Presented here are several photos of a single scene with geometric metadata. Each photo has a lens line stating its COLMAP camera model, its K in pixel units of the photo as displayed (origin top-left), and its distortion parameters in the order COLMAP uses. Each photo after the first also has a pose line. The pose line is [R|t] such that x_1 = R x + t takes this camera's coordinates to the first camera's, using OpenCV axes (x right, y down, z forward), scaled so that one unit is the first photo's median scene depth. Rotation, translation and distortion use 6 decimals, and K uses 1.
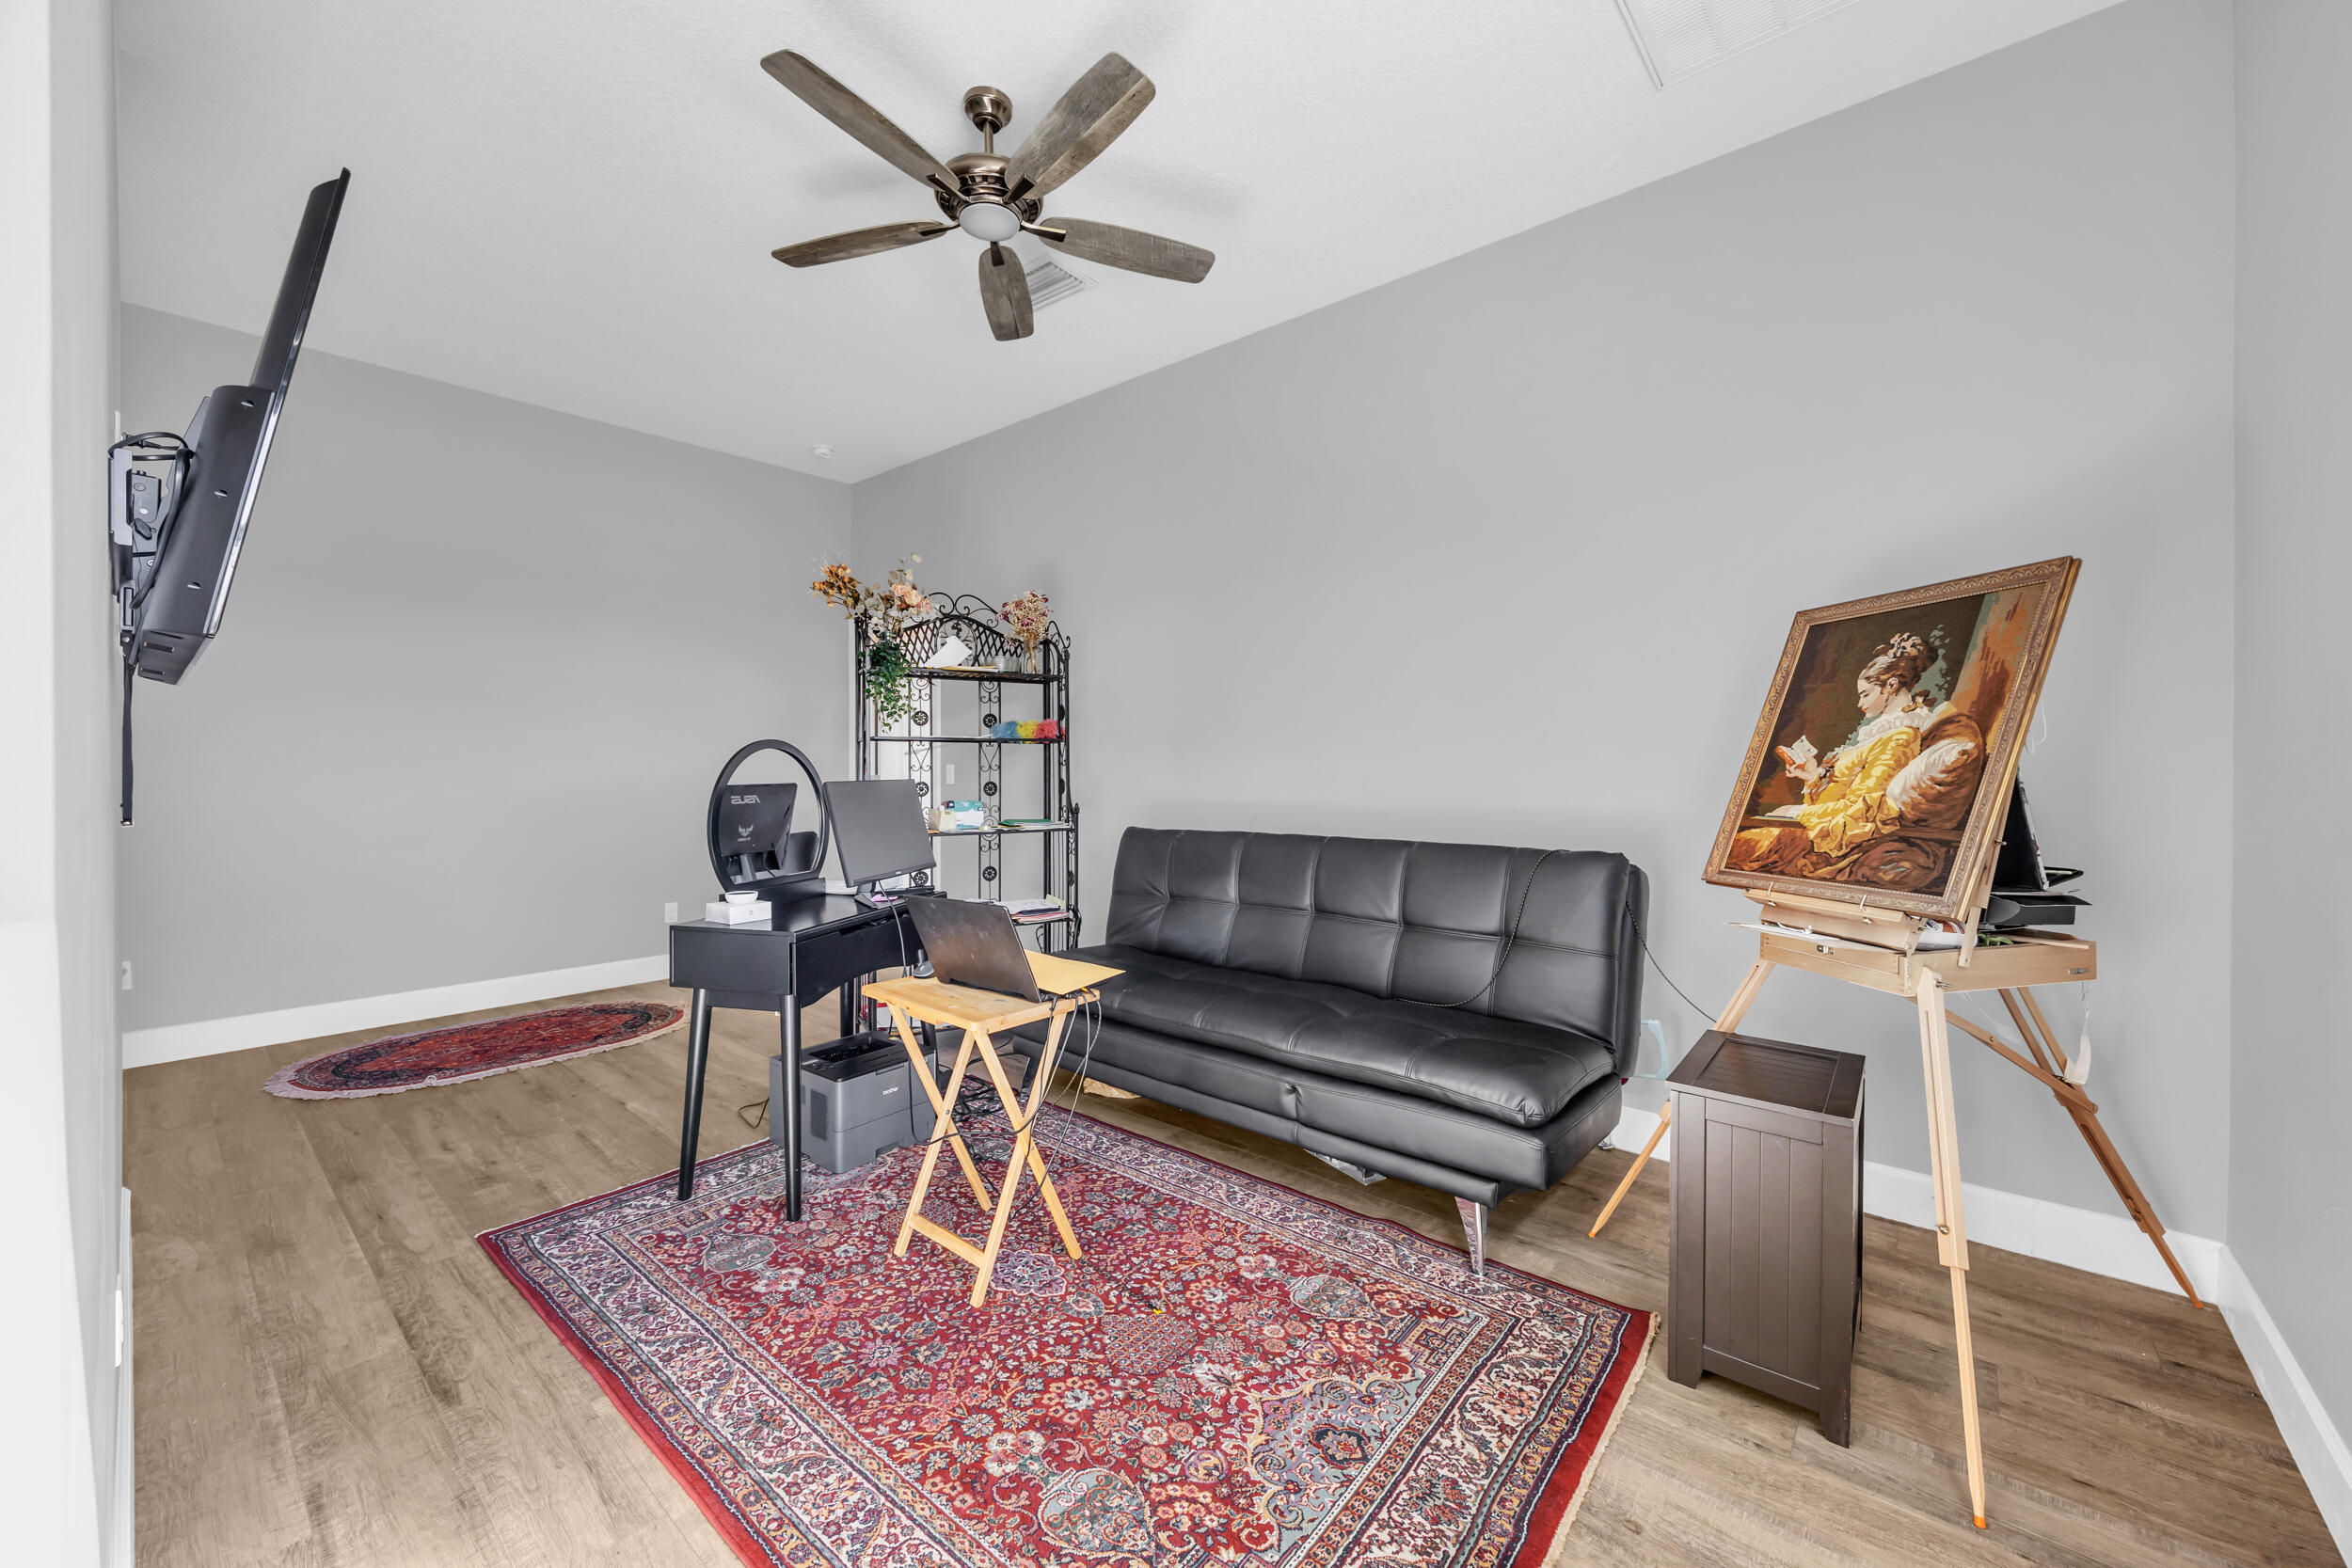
lens RADIAL K [[902.8, 0, 1172.8], [0, 902.8, 773.1], [0, 0, 1]] dist [-0.003335, -0.000098]
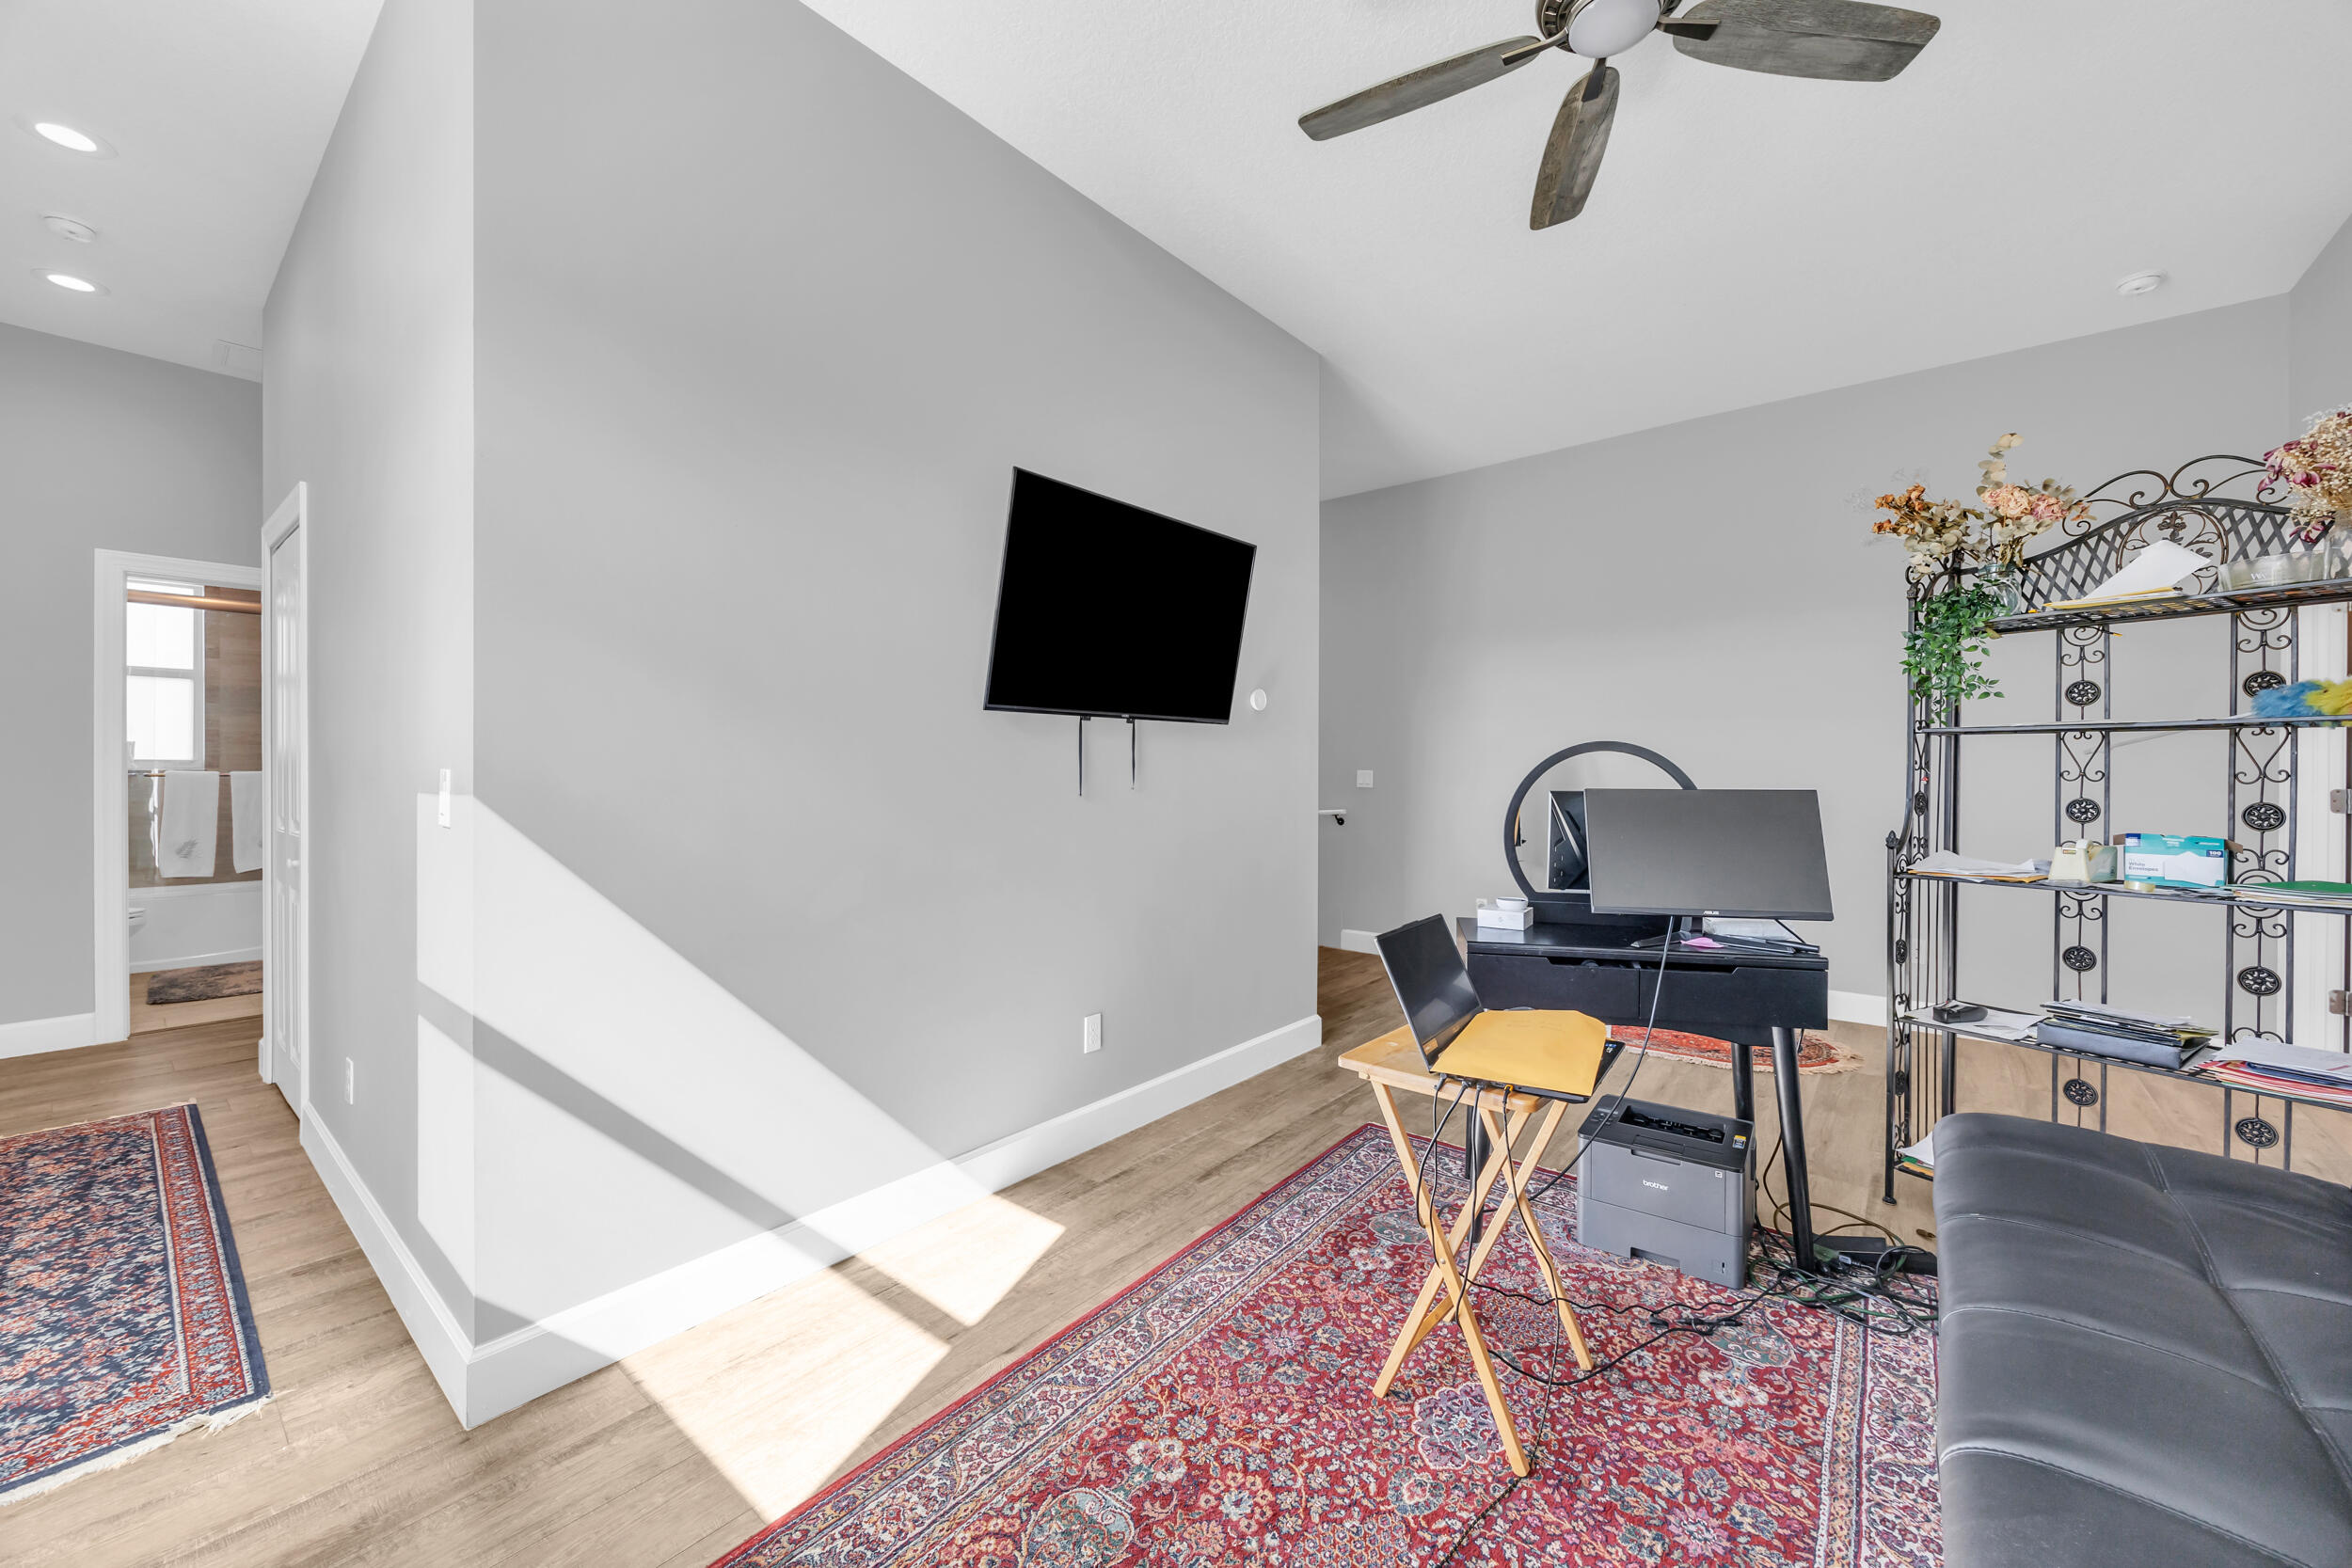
lens RADIAL K [[902.8, 0, 1170.9], [0, 902.8, 780.9], [0, 0, 1]] dist [-0.003335, -0.000098]
pose [[0.015962, 0.011763, -0.999803, 0.587911], [-0.009413, 0.999888, 0.011614, -0.006712], [0.999828, 0.009226, 0.016071, 0.717869]]
